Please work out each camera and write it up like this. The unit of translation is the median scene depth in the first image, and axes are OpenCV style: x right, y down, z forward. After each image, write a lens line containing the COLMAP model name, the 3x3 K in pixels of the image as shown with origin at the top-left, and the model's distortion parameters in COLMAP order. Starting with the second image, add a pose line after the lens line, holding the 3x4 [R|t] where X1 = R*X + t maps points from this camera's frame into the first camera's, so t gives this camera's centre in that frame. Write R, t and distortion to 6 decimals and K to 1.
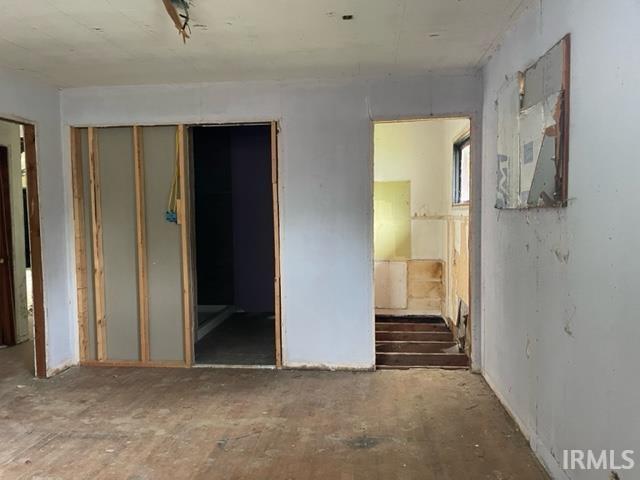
lens RADIAL K [[475.4, 0, 318.8], [0, 475.4, 237.0], [0, 0, 1]] dist [0.084503, -0.100527]
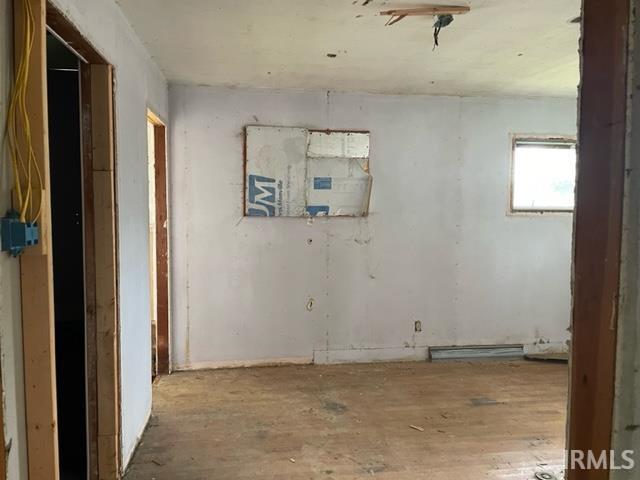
lens RADIAL K [[475.4, 0, 318.8], [0, 475.4, 237.0], [0, 0, 1]] dist [0.084503, -0.100527]
pose [[-0.241894, -0.042676, 0.969364, -0.932406], [0.050667, 0.997114, 0.056541, -0.066776], [-0.968979, 0.062792, -0.239033, 1.148846]]
